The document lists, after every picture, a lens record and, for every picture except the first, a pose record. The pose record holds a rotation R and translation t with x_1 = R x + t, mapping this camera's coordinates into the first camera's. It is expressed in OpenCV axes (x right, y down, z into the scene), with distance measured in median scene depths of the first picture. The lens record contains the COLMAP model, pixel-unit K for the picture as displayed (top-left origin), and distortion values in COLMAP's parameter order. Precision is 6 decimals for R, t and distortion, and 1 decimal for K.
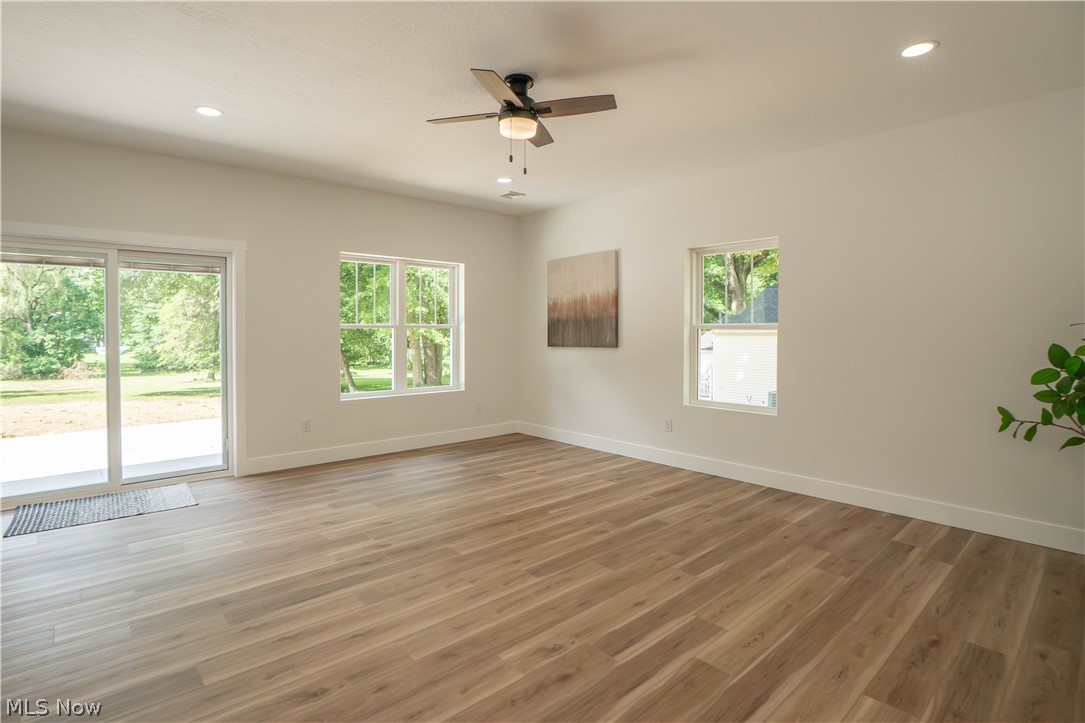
lens RADIAL K [[544.8, 0, 518.7], [0, 544.8, 343.9], [0, 0, 1]] dist [-0.036877, 0.000009]
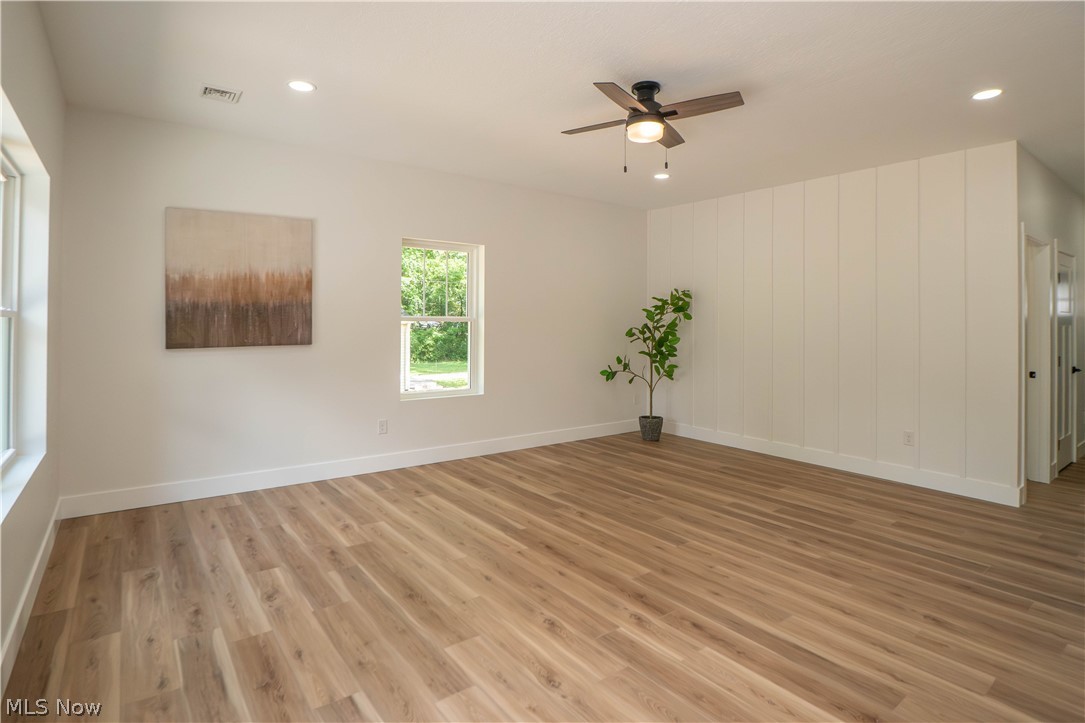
lens RADIAL K [[529.1, 0, 564.0], [0, 529.1, 323.3], [0, 0, 1]] dist [-0.033537, 0.000901]
pose [[0.065720, -0.000961, 0.997838, -0.764193], [0.014692, 0.999892, -0.000005, -0.025814], [-0.997730, 0.014661, 0.065727, 0.825461]]
